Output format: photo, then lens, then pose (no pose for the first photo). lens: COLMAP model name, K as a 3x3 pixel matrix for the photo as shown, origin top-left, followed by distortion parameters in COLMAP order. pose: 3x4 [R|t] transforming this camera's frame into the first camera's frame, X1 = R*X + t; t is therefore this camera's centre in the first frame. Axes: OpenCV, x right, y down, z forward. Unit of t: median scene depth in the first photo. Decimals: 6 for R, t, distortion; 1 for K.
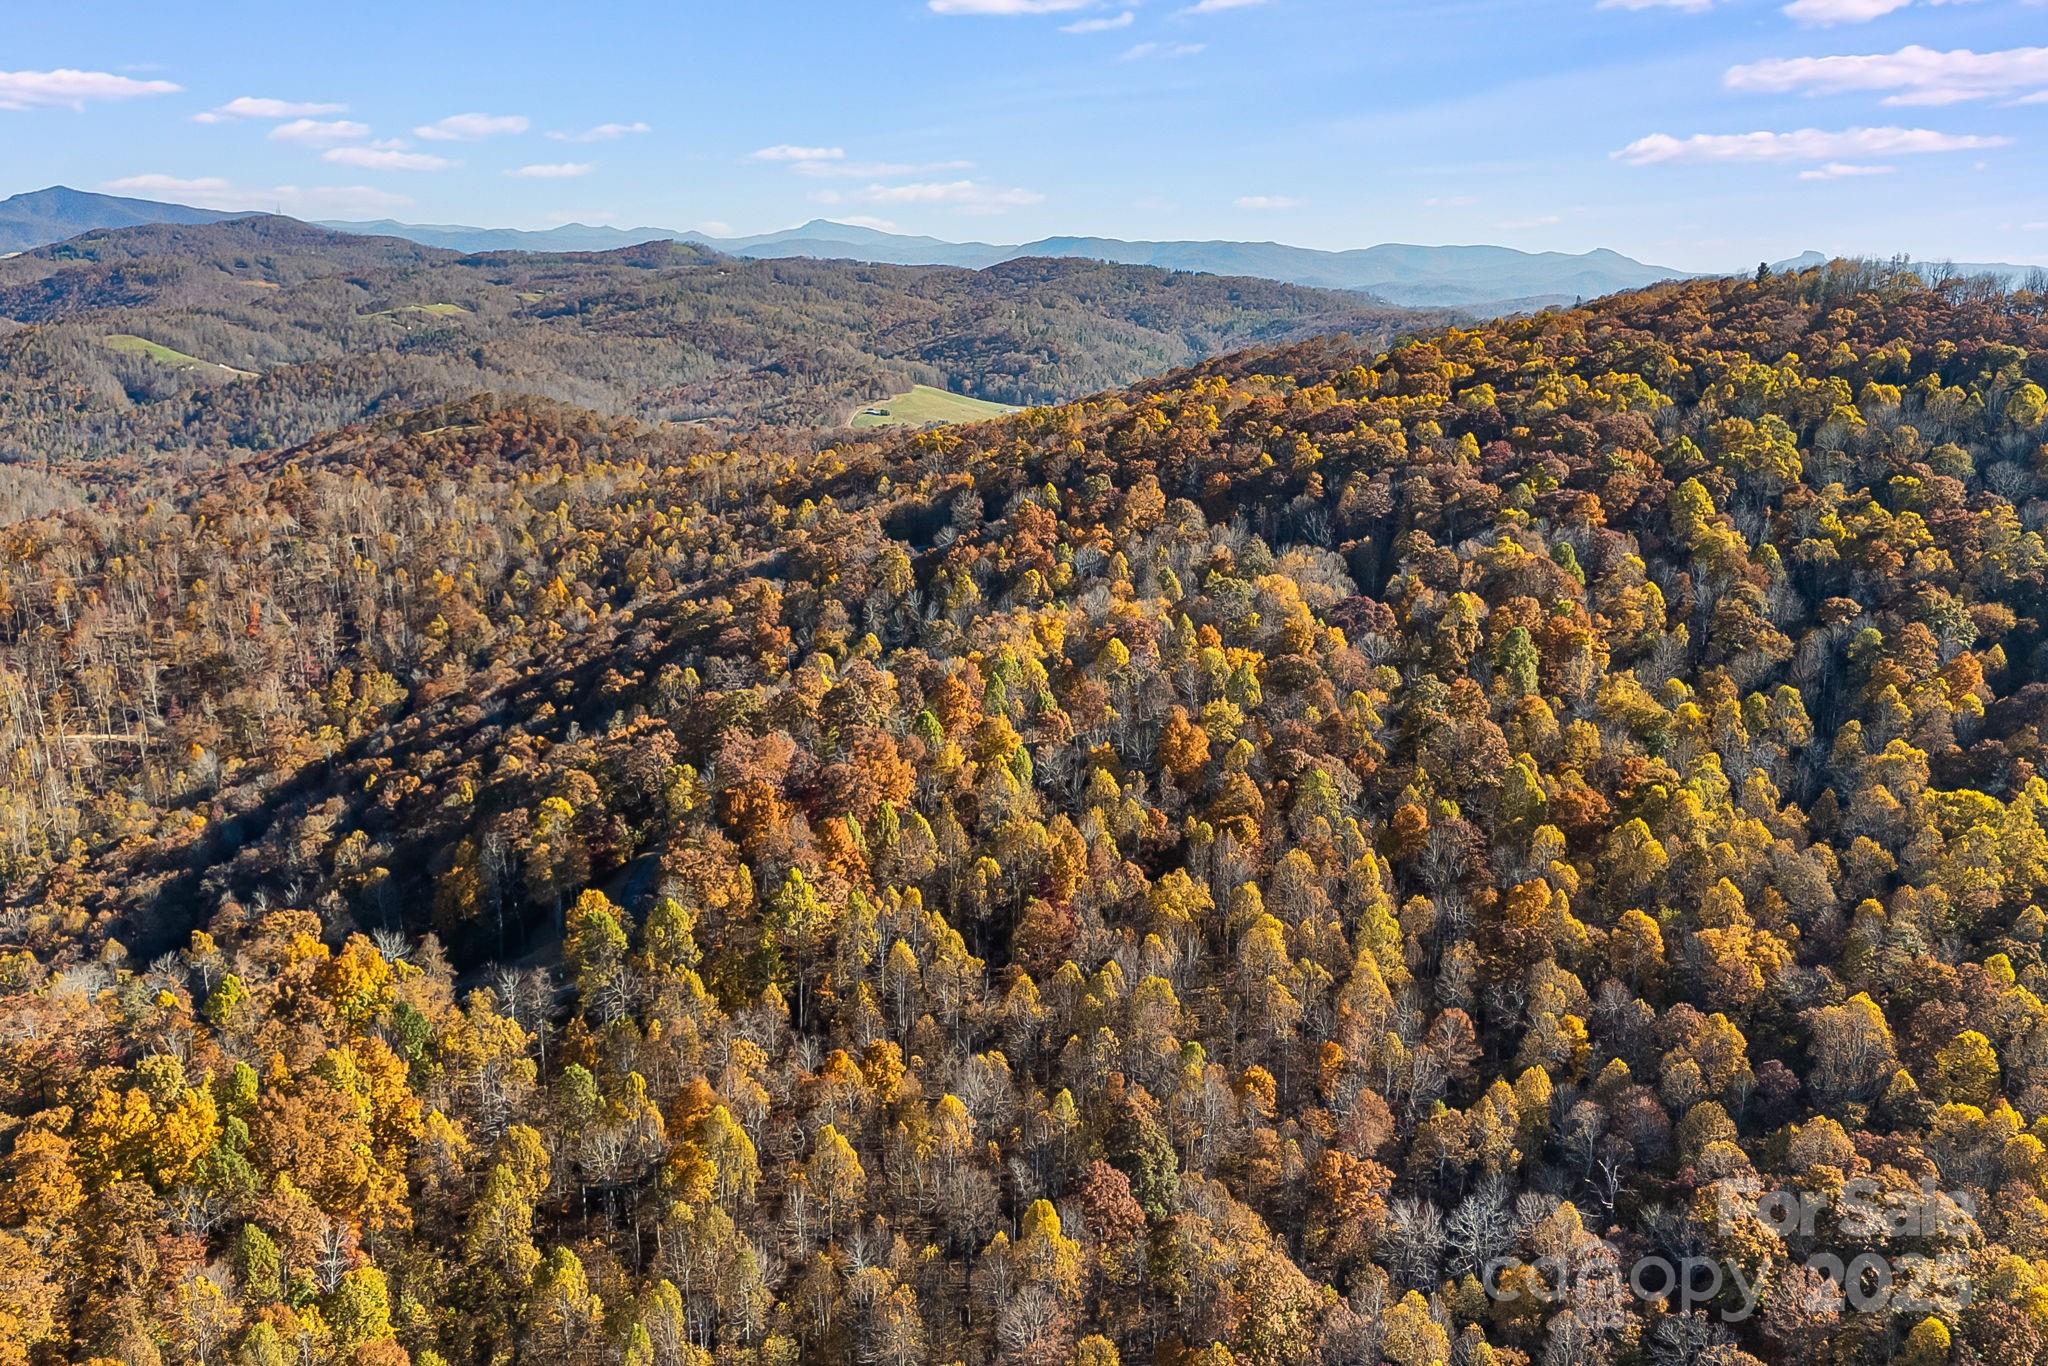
lens RADIAL K [[1789.0, 0, 1024.0], [0, 1789.0, 683.0], [0, 0, 1]] dist [0.081365, -0.085578]
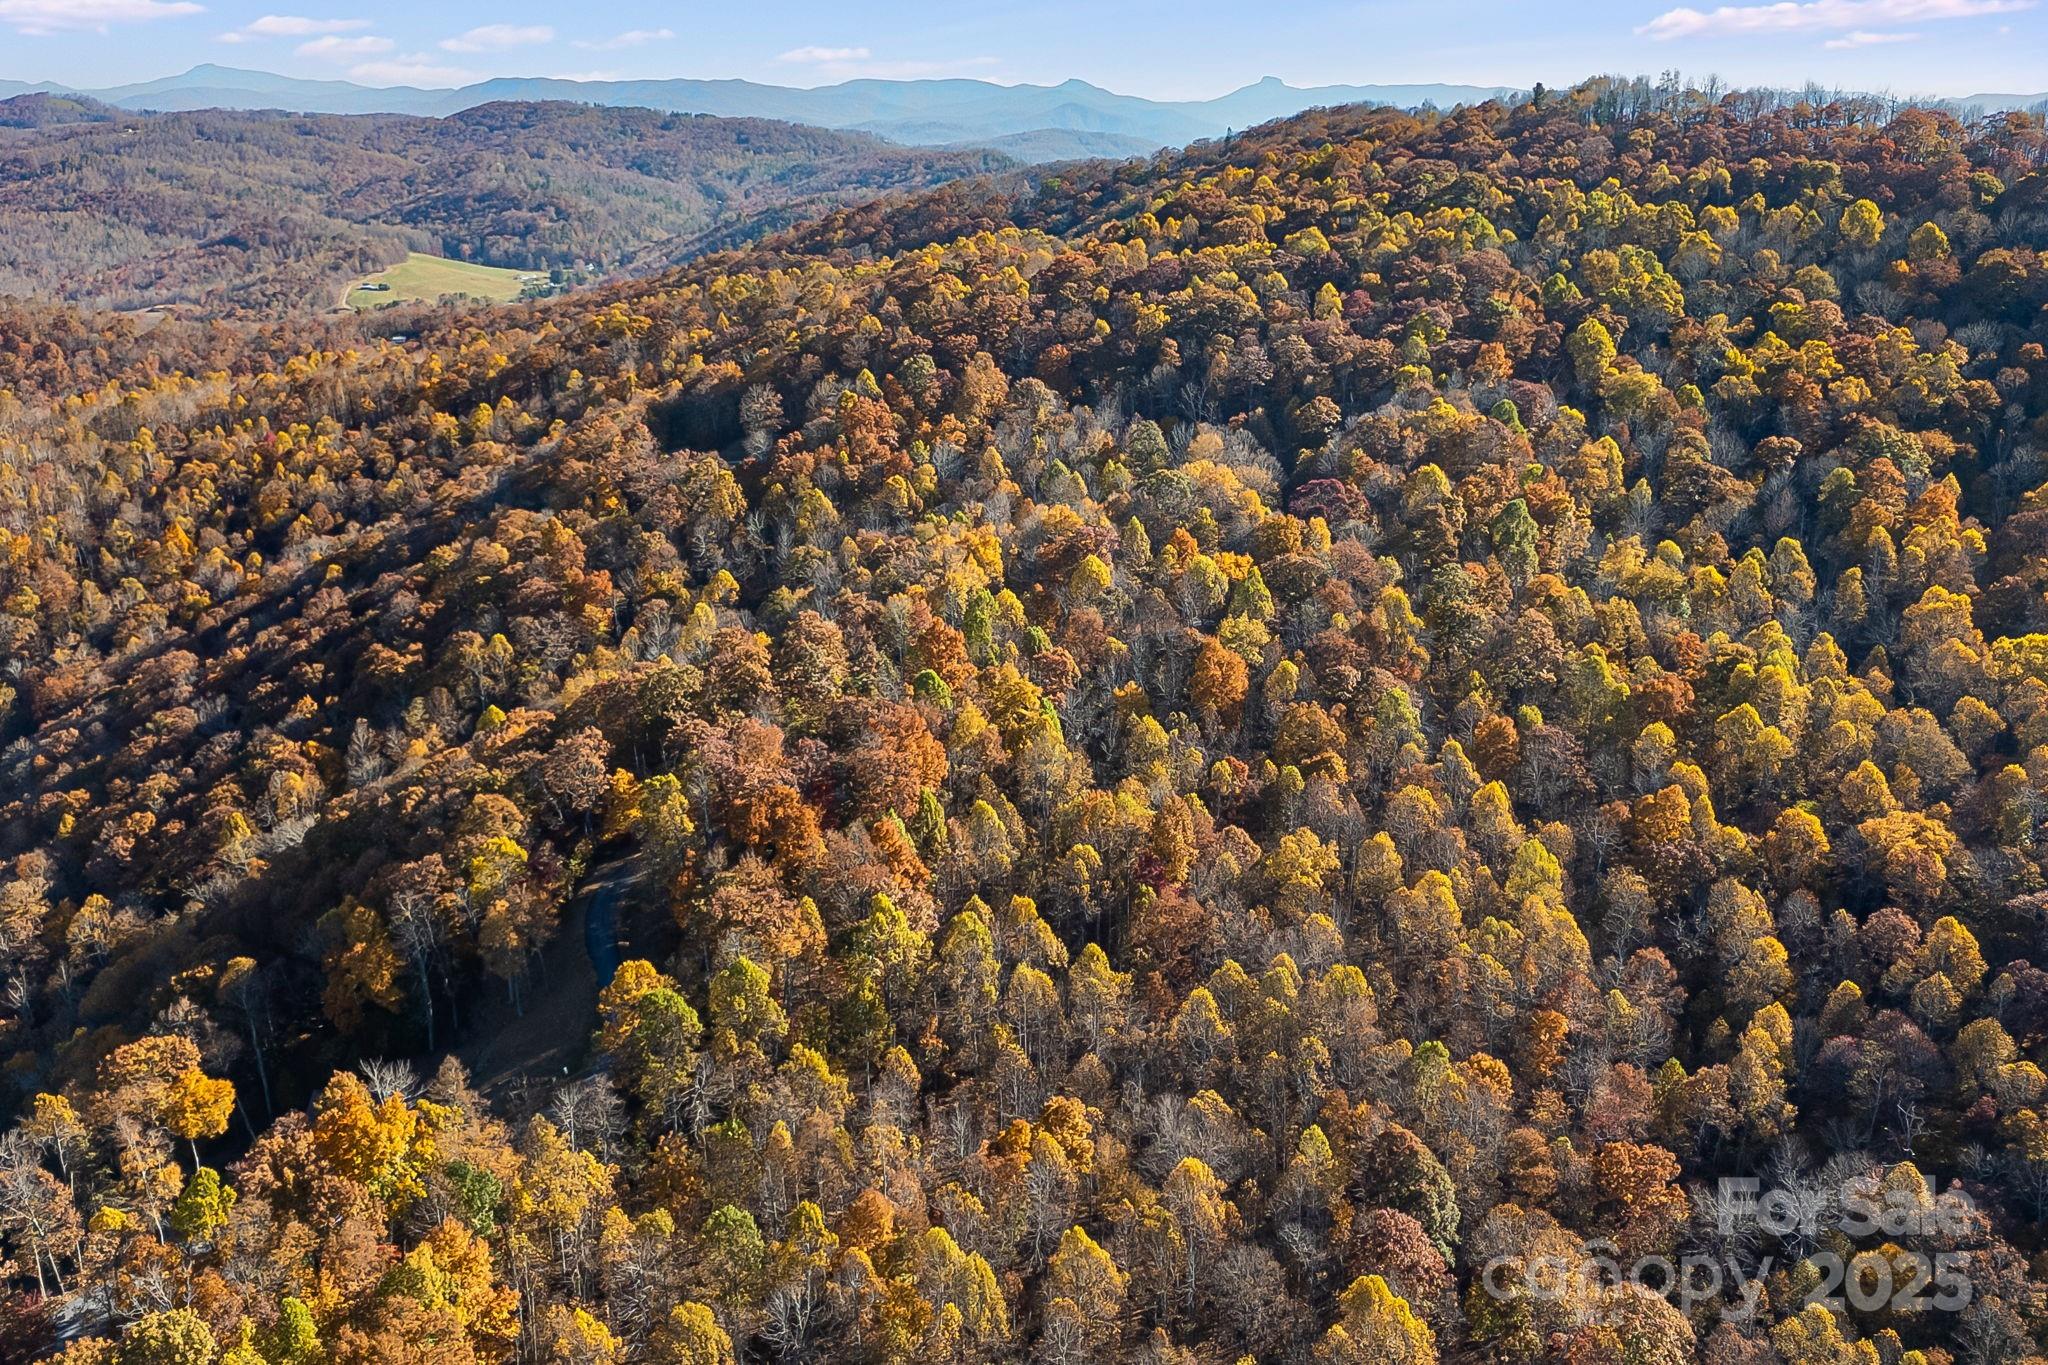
lens RADIAL K [[1865.6, 0, 1024.0], [0, 1865.6, 682.5], [0, 0, 1]] dist [0.085597, -0.108127]
pose [[0.960060, -0.111962, 0.256417, -0.169230], [0.093689, 0.992182, 0.082442, -0.032415], [-0.263642, -0.055125, 0.963044, 0.122821]]
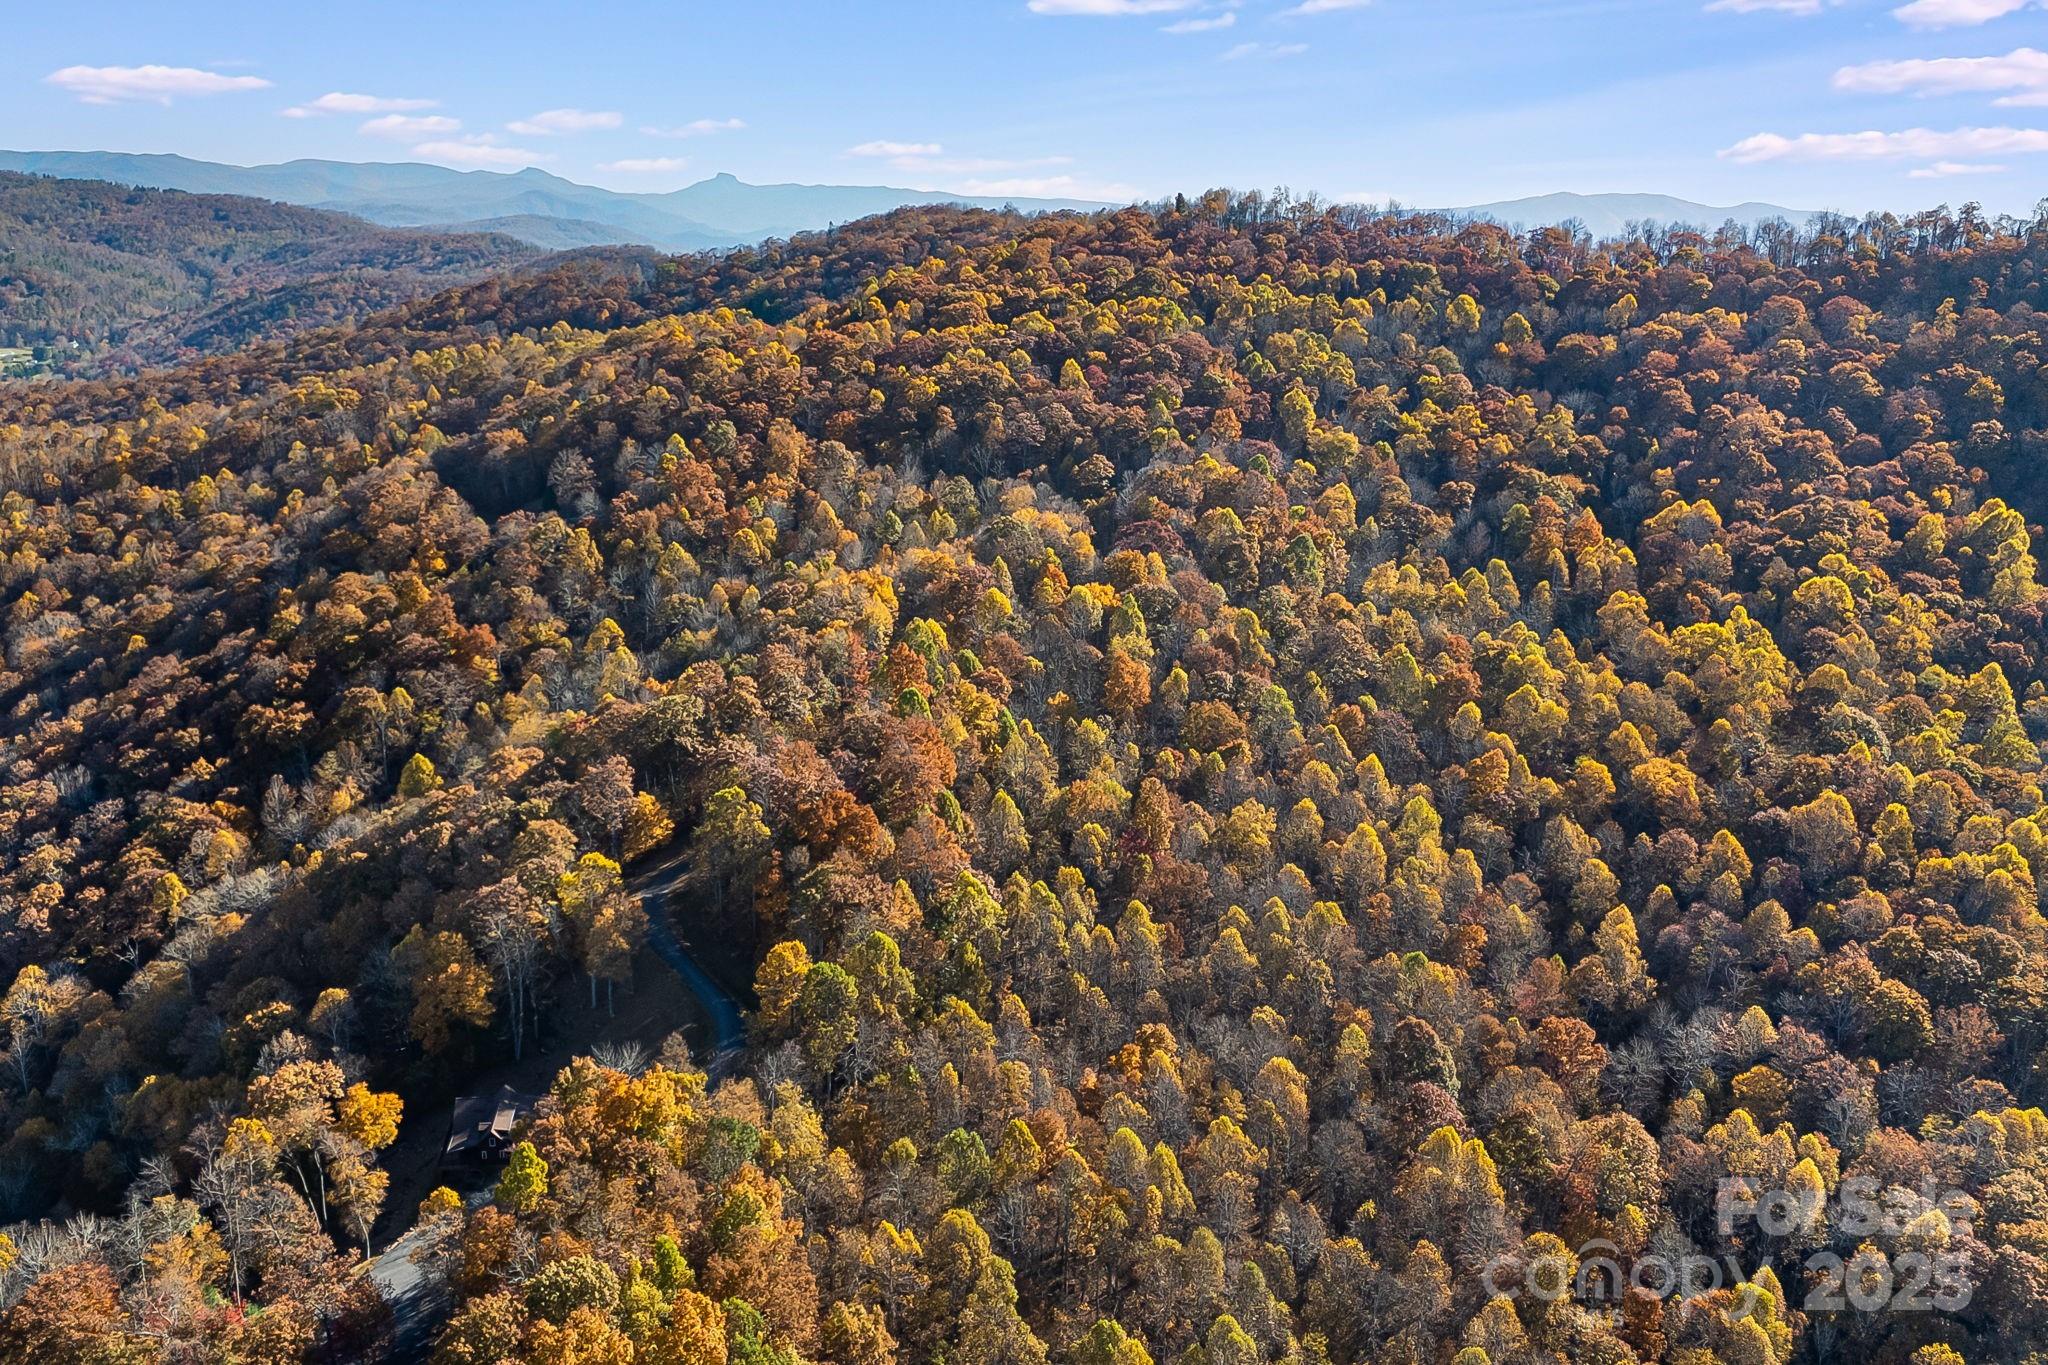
lens RADIAL K [[1776.4, 0, 1017.9], [0, 1776.4, 675.7], [0, 0, 1]] dist [0.074932, -0.060358]
pose [[0.843107, -0.145863, 0.517585, -0.355132], [0.124649, 0.989305, 0.075756, -0.039104], [-0.523099, 0.000646, 0.852272, 0.131662]]
